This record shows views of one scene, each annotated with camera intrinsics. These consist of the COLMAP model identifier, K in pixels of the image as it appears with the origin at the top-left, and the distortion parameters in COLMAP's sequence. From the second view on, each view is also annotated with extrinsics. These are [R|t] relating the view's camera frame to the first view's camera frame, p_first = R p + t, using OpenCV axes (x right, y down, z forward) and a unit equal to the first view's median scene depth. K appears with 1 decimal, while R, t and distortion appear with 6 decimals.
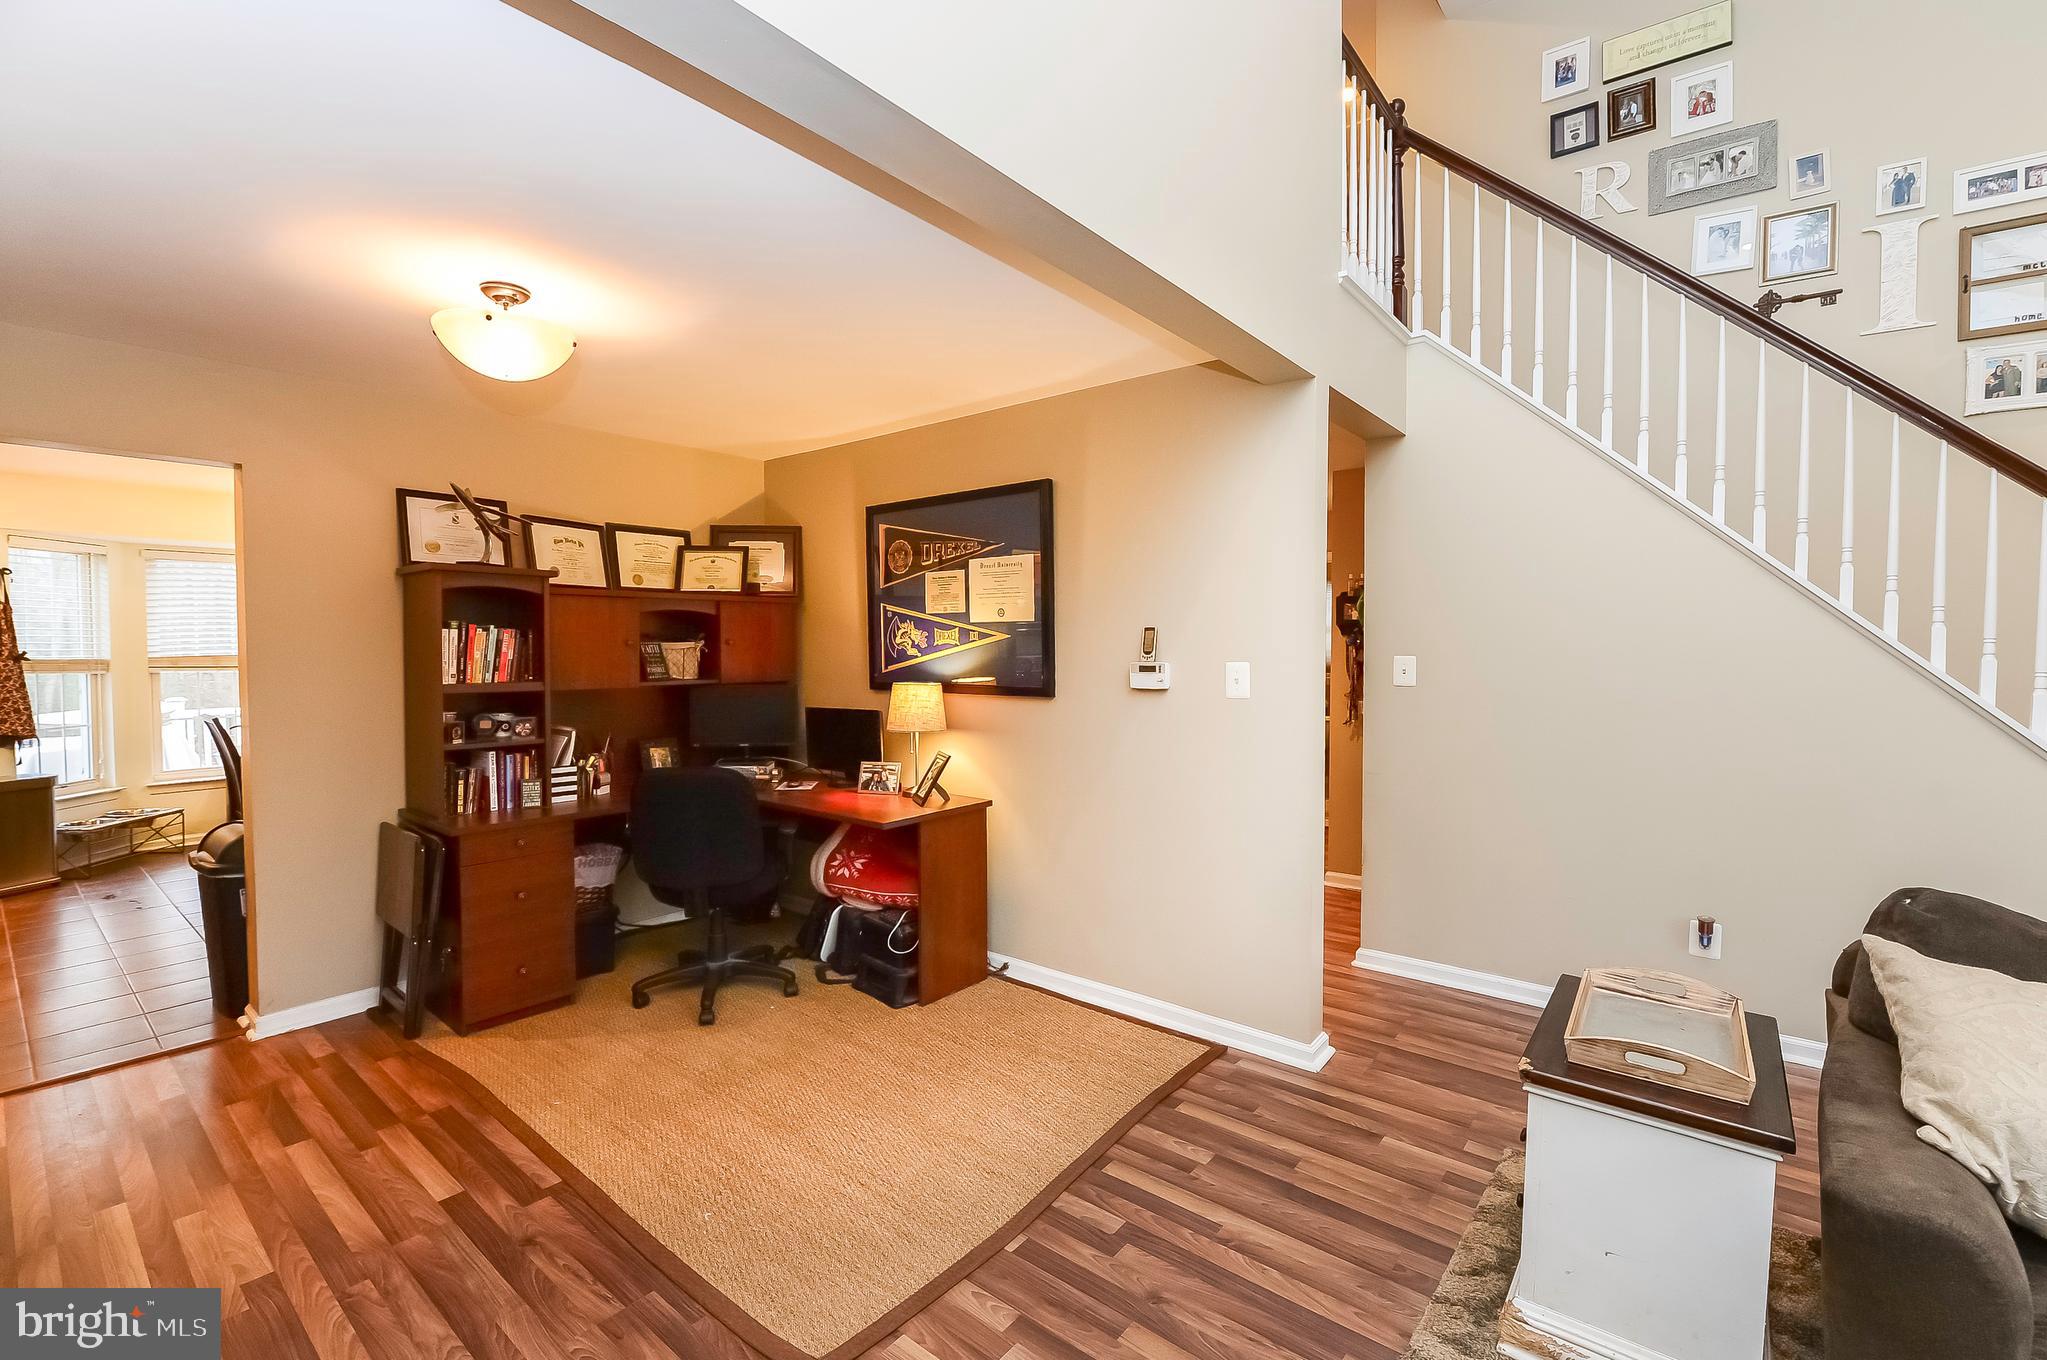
lens RADIAL K [[855.3, 0, 1023.5], [0, 855.3, 680.0], [0, 0, 1]] dist [-0.000321, -0.009389]
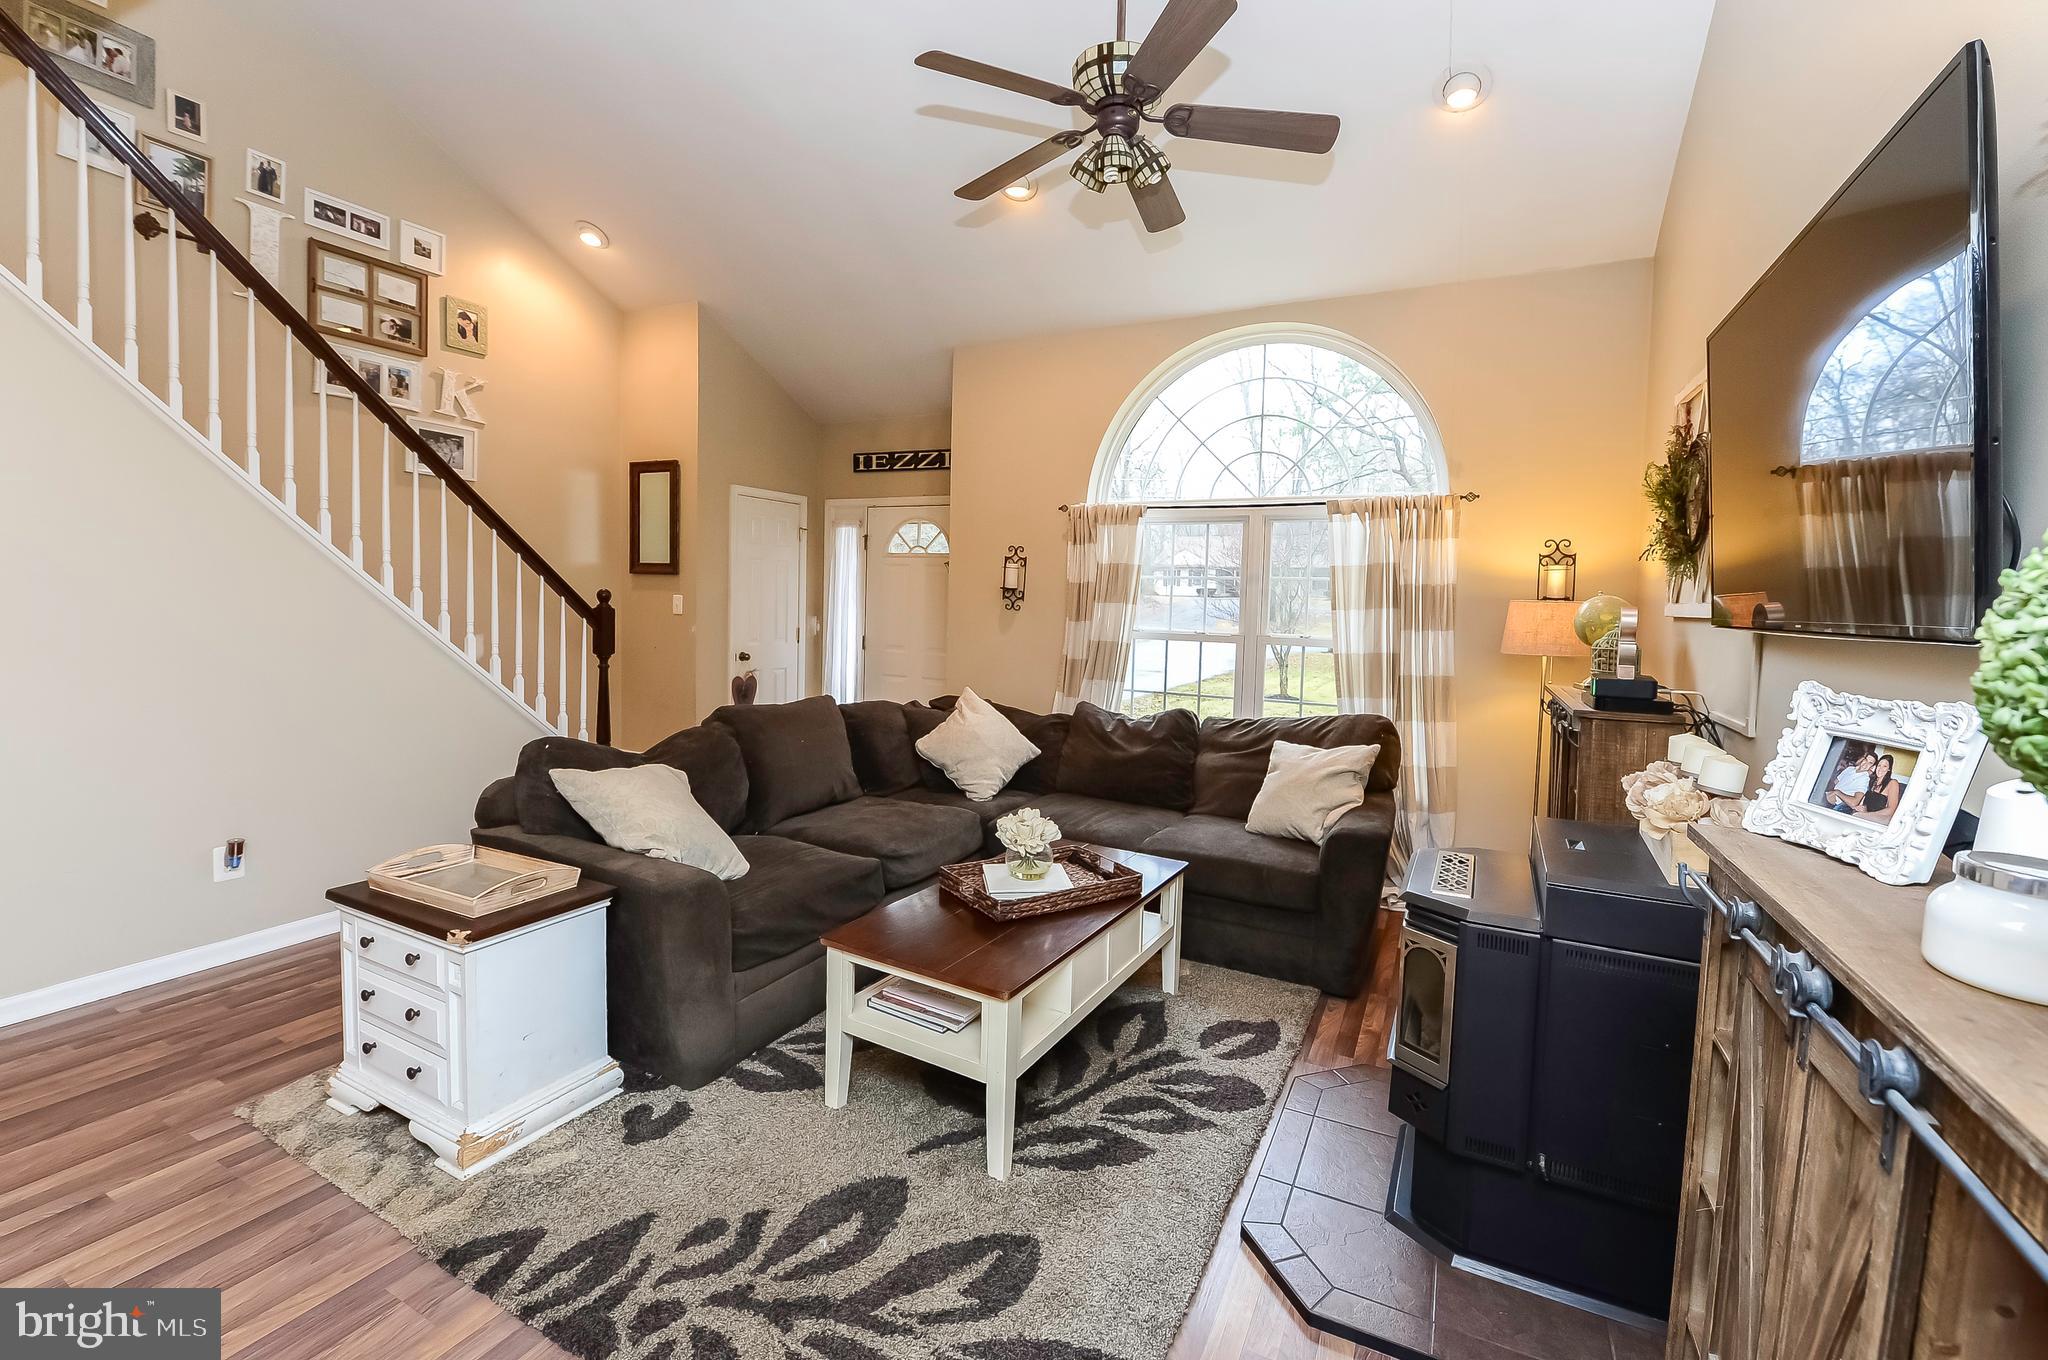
lens RADIAL K [[858.5, 0, 1041.9], [0, 858.5, 654.7], [0, 0, 1]] dist [0.000340, -0.000048]
pose [[-0.208786, -0.069904, 0.975460, -0.381688], [0.015411, 0.997083, 0.074752, -0.007373], [-0.977840, 0.030640, -0.207099, 0.230218]]
